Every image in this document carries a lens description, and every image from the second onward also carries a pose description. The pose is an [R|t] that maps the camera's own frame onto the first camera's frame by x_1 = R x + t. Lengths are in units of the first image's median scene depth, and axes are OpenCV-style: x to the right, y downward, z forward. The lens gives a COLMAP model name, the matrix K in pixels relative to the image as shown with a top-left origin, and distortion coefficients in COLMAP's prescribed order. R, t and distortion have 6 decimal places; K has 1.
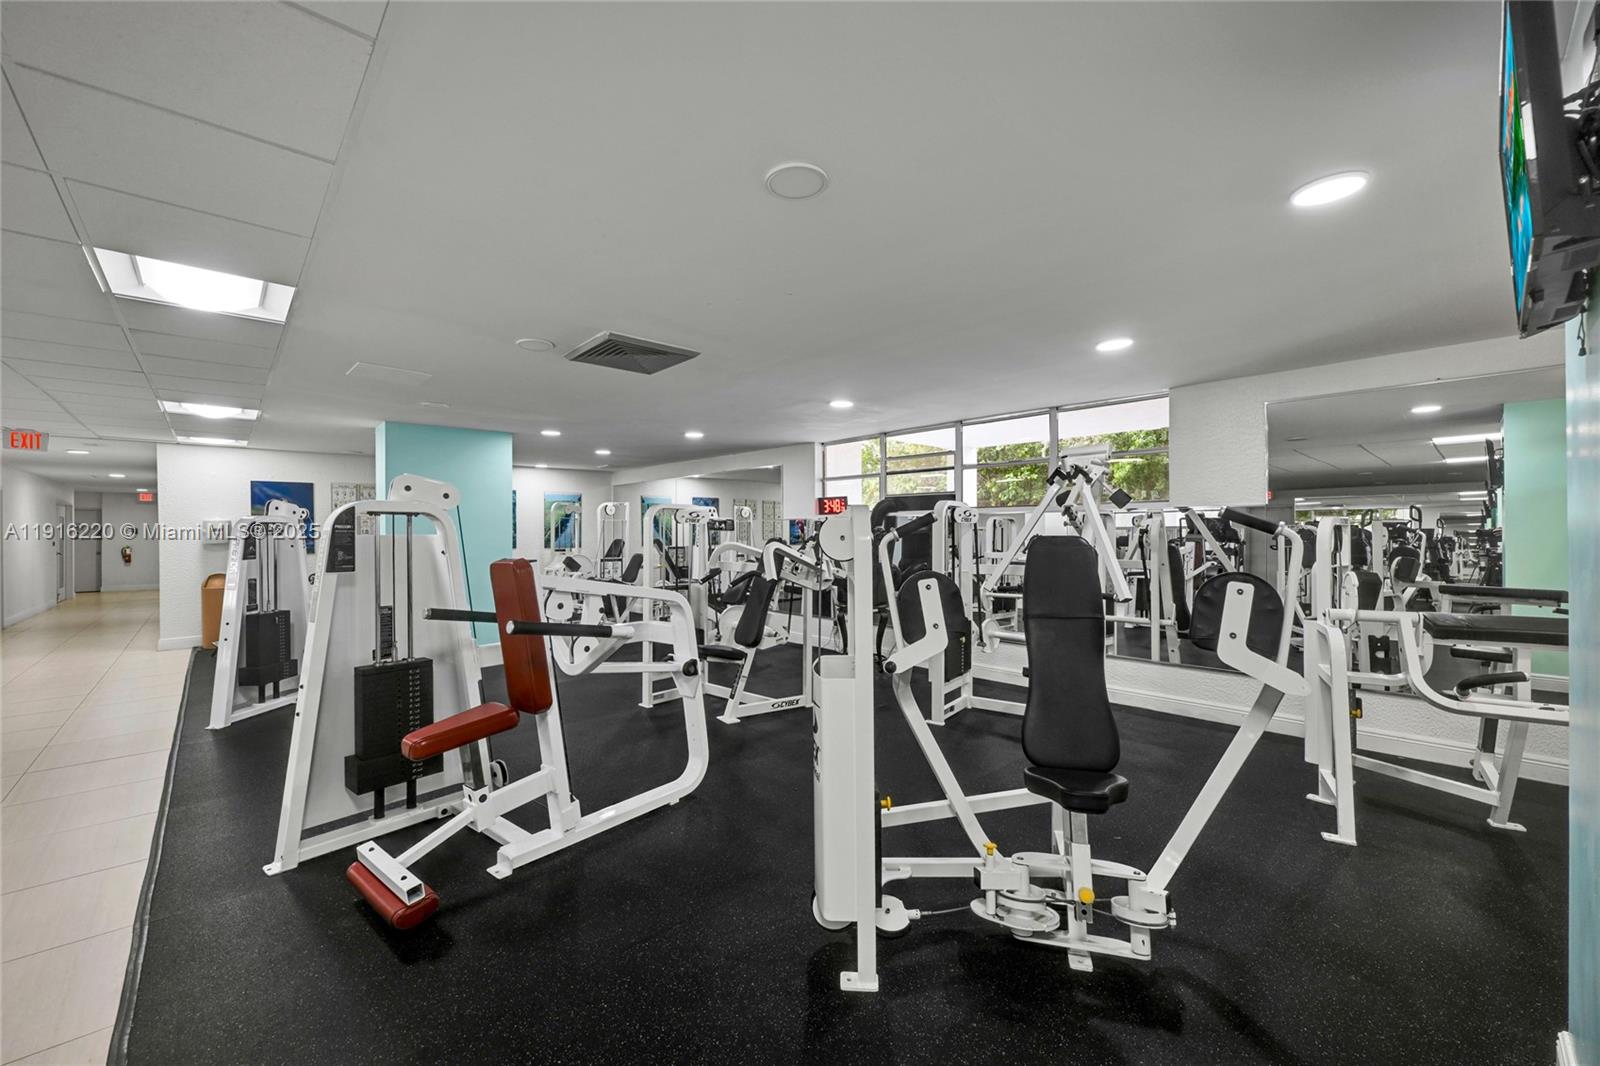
lens RADIAL K [[631.2, 0, 795.9], [0, 631.2, 532.7], [0, 0, 1]] dist [-0.000212, -0.000145]
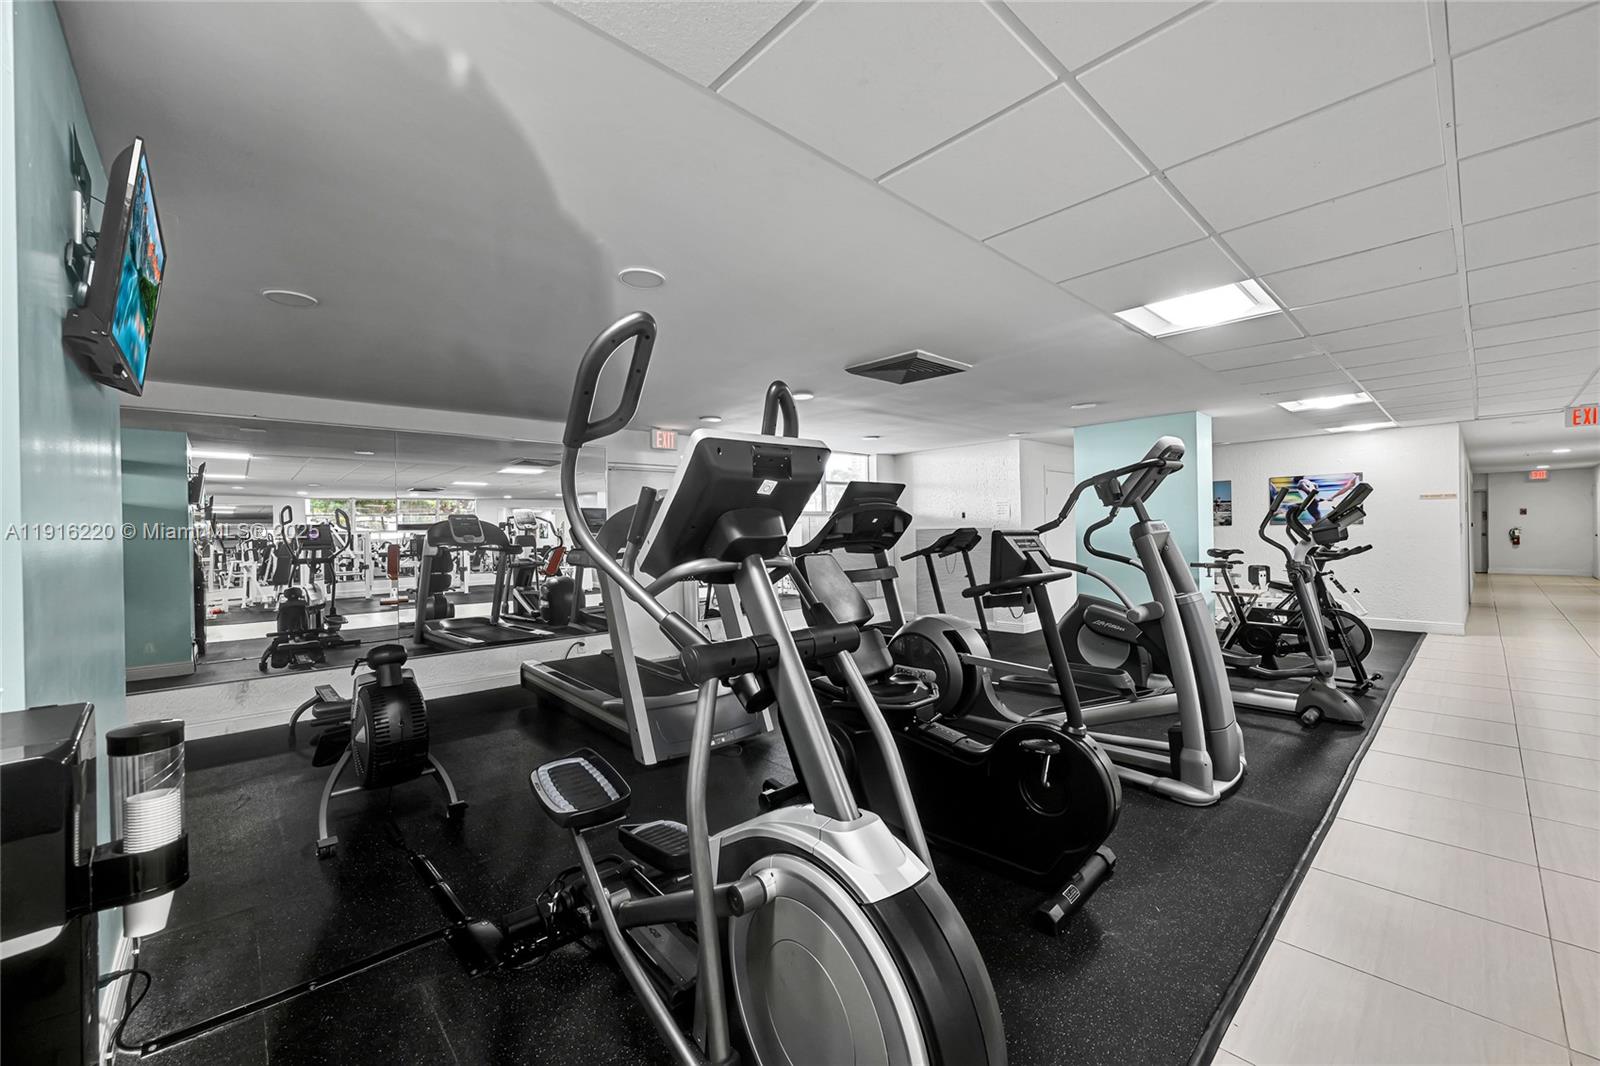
lens RADIAL K [[631.2, 0, 795.9], [0, 631.2, 532.7], [0, 0, 1]] dist [-0.000212, -0.000145]
pose [[-0.000325, 0.007867, -0.999969, -0.349829], [0.018979, 0.999789, 0.007860, 0.003636], [0.999820, -0.018975, -0.000474, -0.307306]]
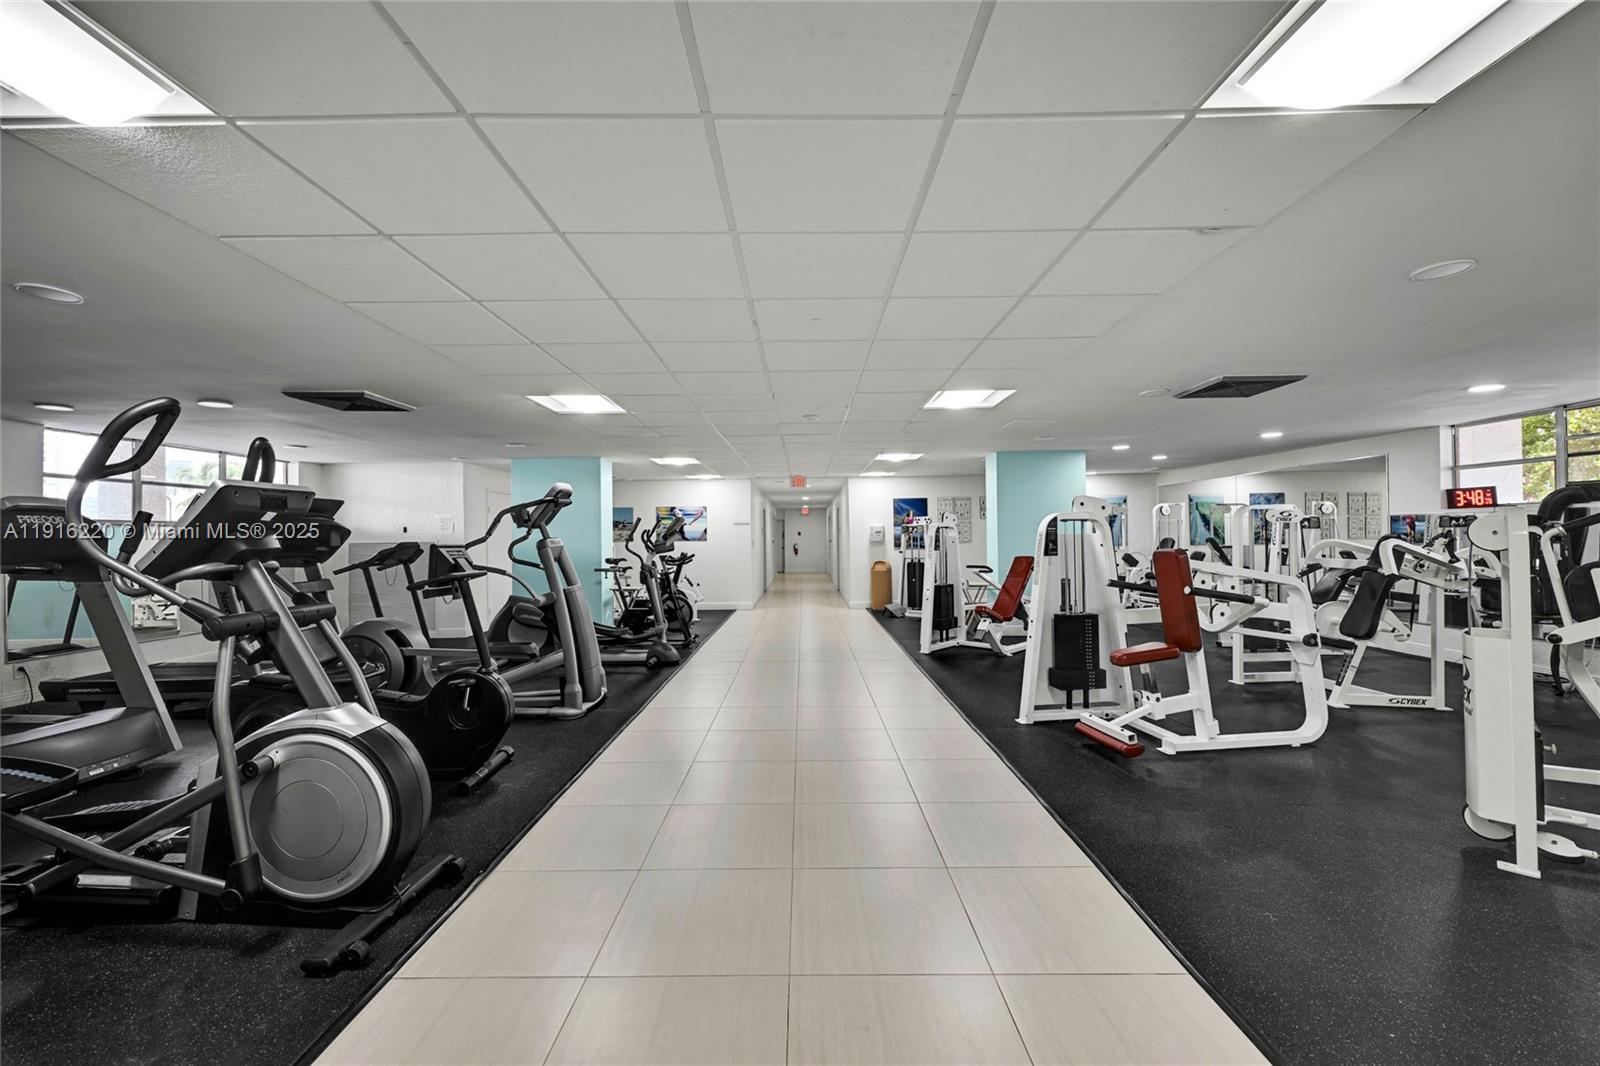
lens RADIAL K [[631.2, 0, 795.9], [0, 631.2, 532.7], [0, 0, 1]] dist [-0.000212, -0.000145]
pose [[0.728734, -0.007925, -0.684751, -0.036526], [0.007723, 0.999965, -0.003353, 0.000778], [0.684753, -0.002845, 0.728769, -0.396049]]
